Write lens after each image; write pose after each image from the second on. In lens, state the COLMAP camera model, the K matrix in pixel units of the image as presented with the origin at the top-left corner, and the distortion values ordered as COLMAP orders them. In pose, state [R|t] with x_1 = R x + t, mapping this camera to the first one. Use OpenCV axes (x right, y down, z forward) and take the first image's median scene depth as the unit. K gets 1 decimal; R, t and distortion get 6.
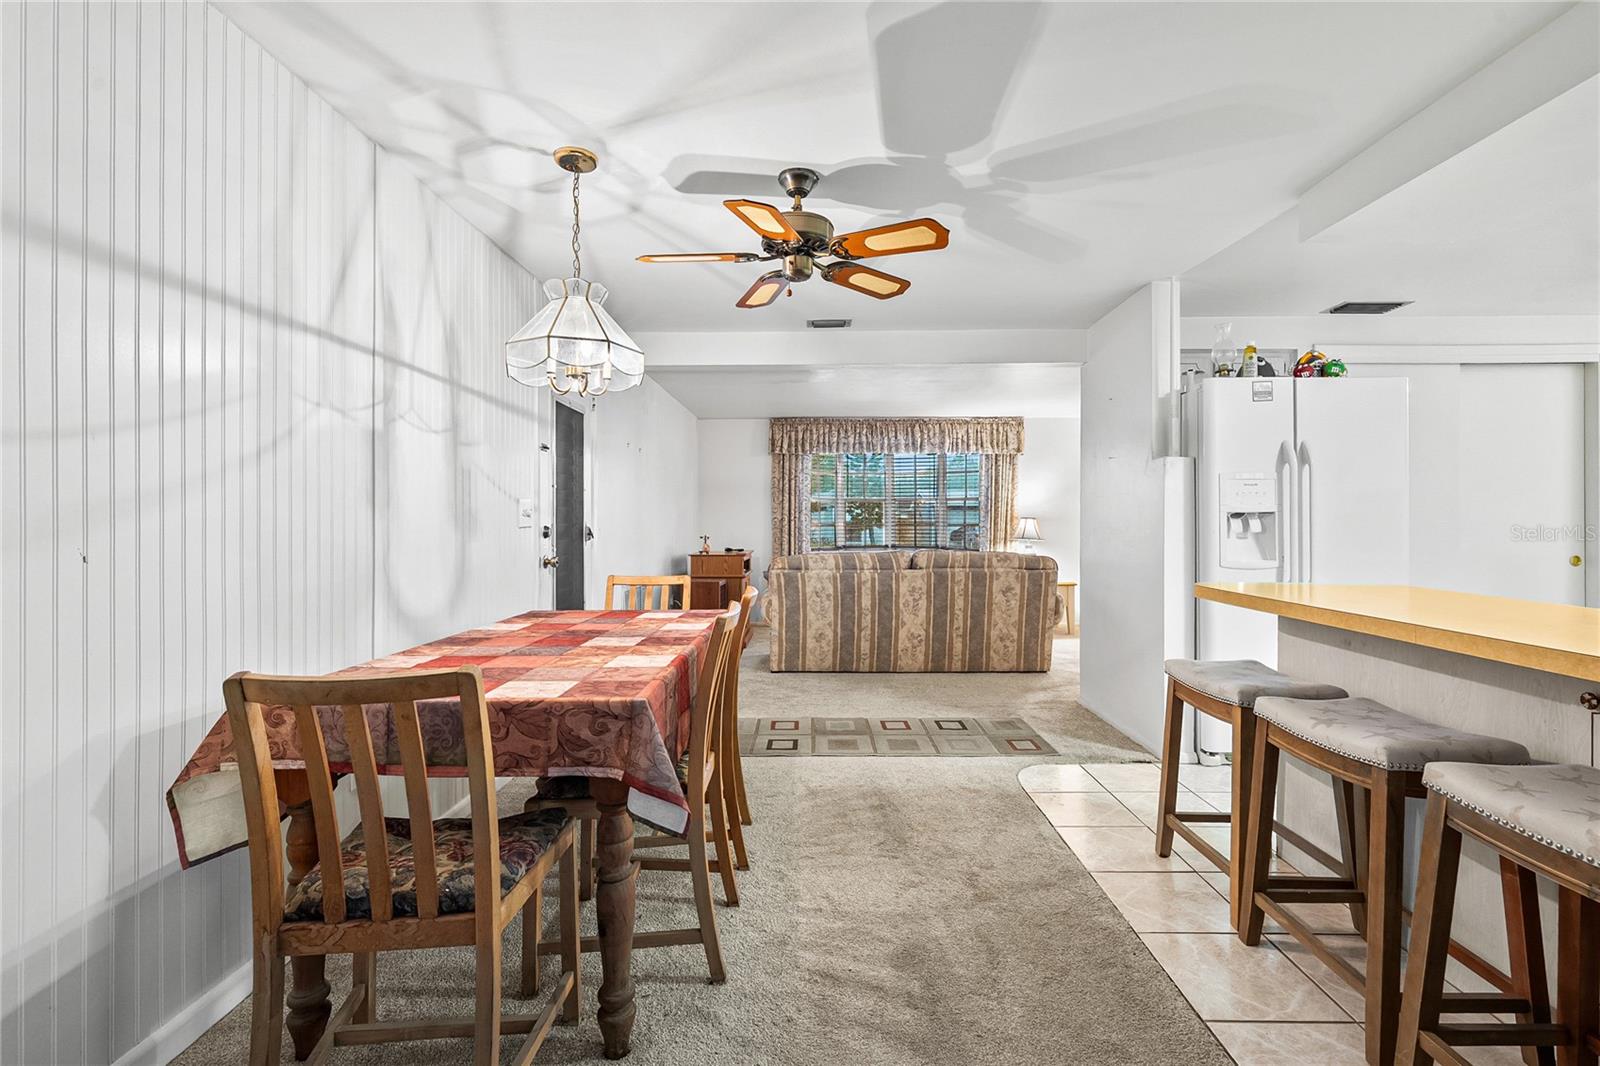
lens RADIAL K [[661.9, 0, 806.1], [0, 661.9, 534.3], [0, 0, 1]] dist [0.000876, -0.000108]
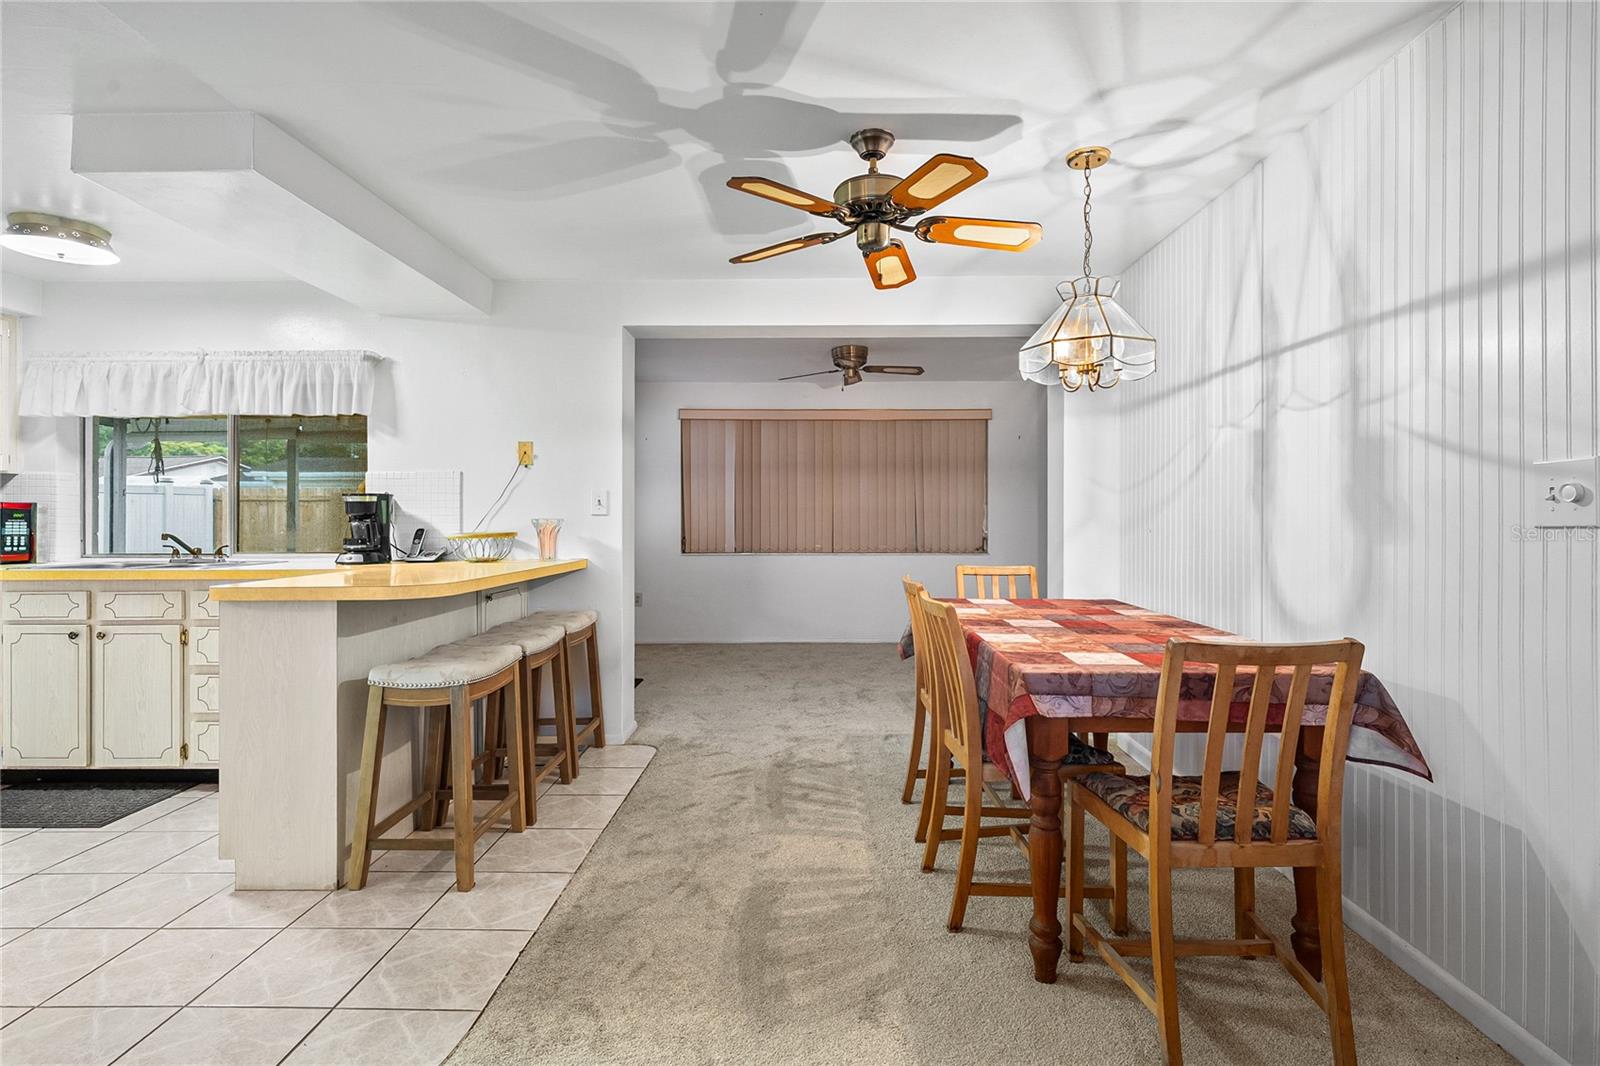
lens RADIAL K [[785.4, 0, 811.4], [0, 785.4, 512.3], [0, 0, 1]] dist [0.004347, 0.000539]
pose [[-0.999938, 0.001124, -0.011033, 0.086647], [0.000945, 0.999869, 0.016186, -0.041322], [0.011050, 0.016174, -0.999808, 2.123392]]
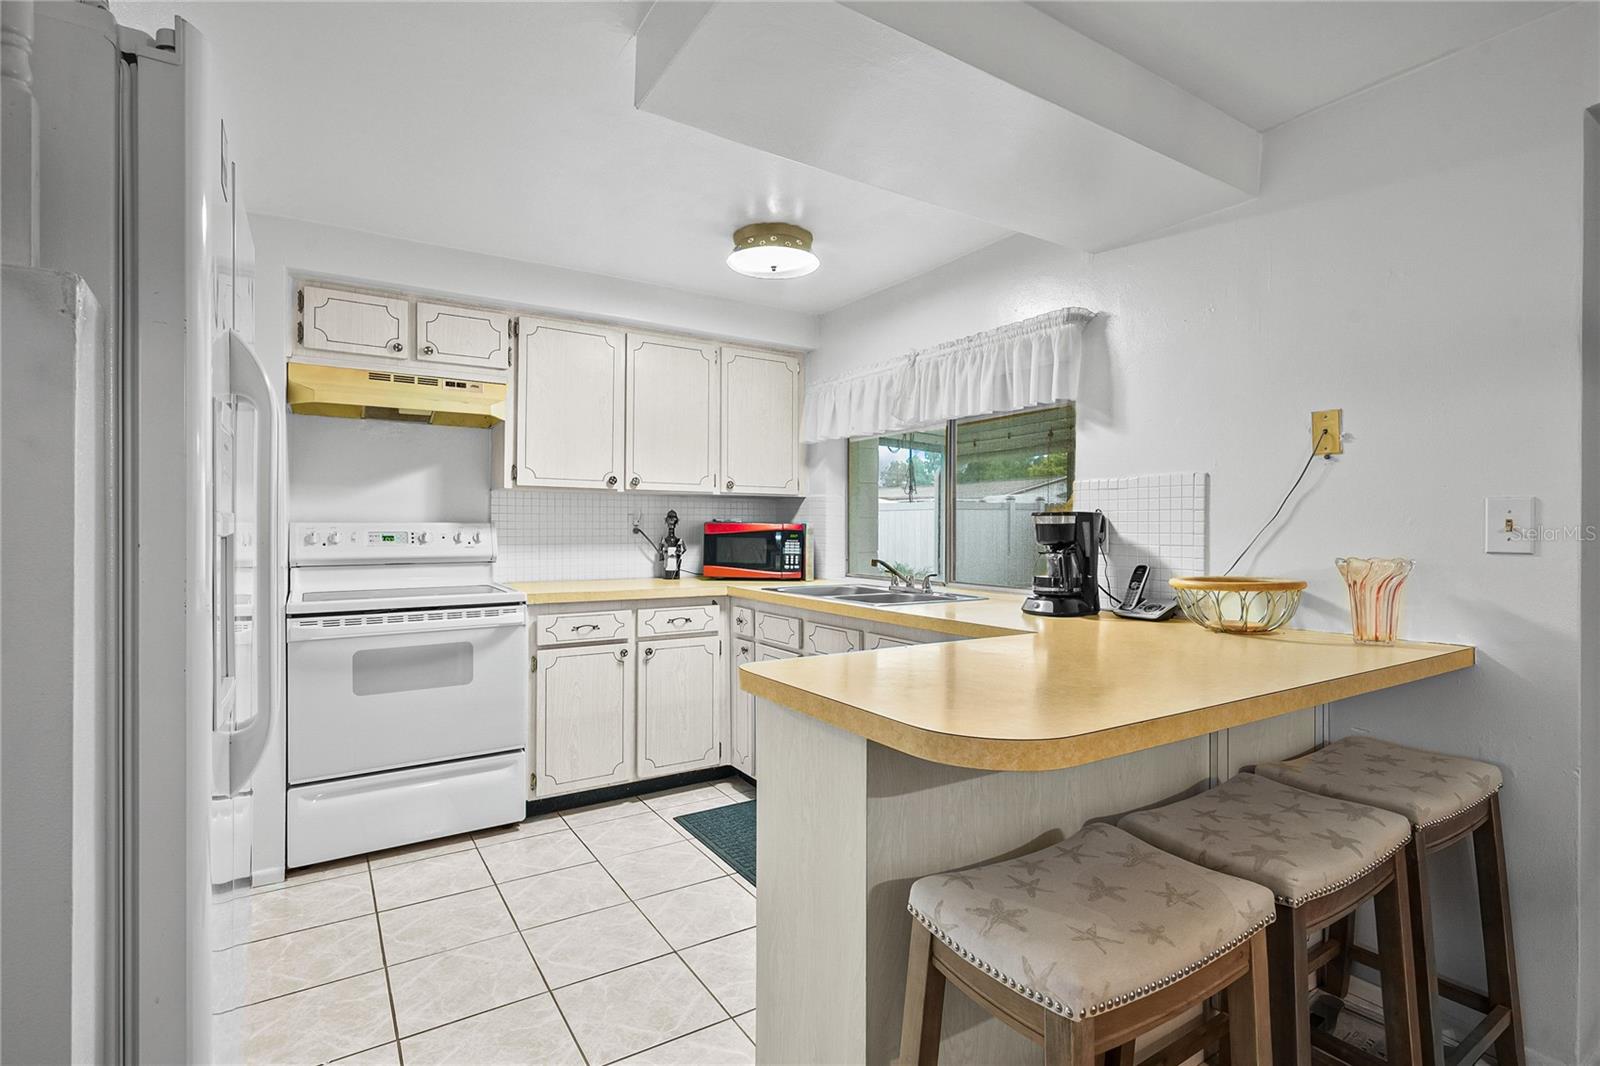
lens RADIAL K [[759.2, 0, 805.8], [0, 759.2, 527.6], [0, 0, 1]] dist [0.002200, 0.000242]
pose [[-0.559151, -0.005467, 0.829047, 0.304364], [0.013083, 0.999796, 0.015417, -0.054636], [-0.828962, 0.019467, -0.558966, 1.372078]]
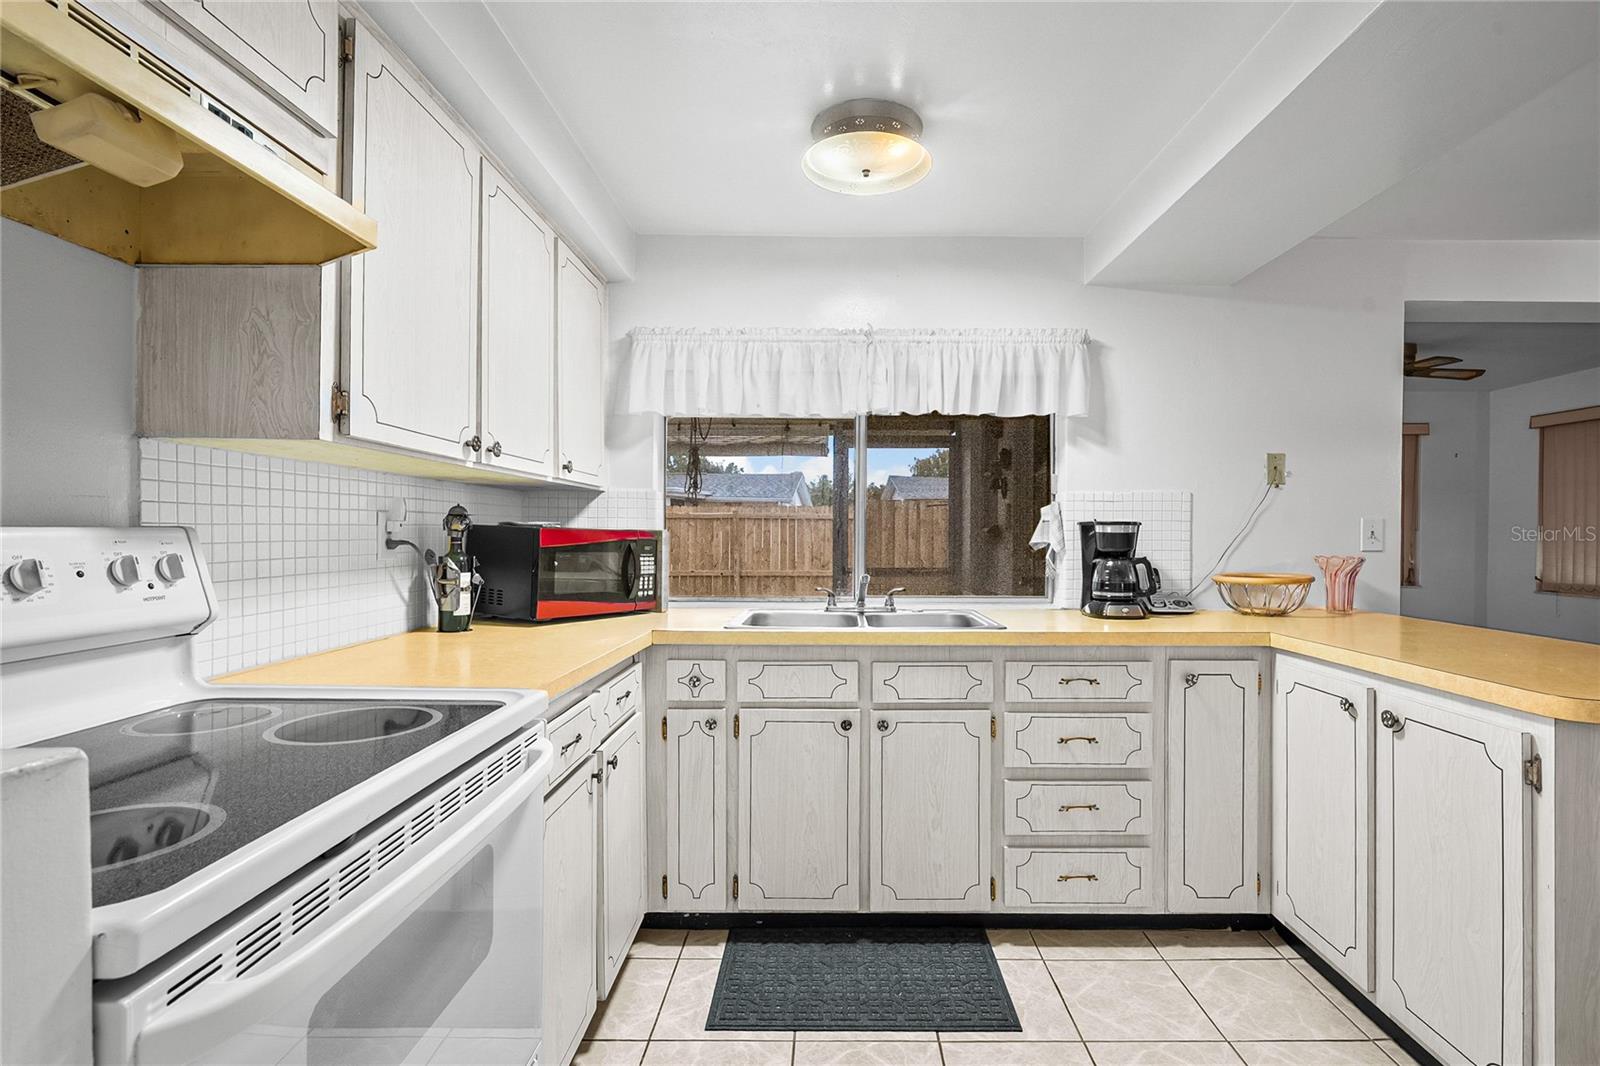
lens RADIAL K [[756.1, 0, 843.5], [0, 756.1, 535.6], [0, 0, 1]] dist [0.002659, -0.000522]
pose [[-0.999703, -0.005729, -0.023675, 1.475666], [-0.006342, 0.999644, 0.025909, -0.061235], [0.023518, 0.026051, -0.999384, 1.618363]]
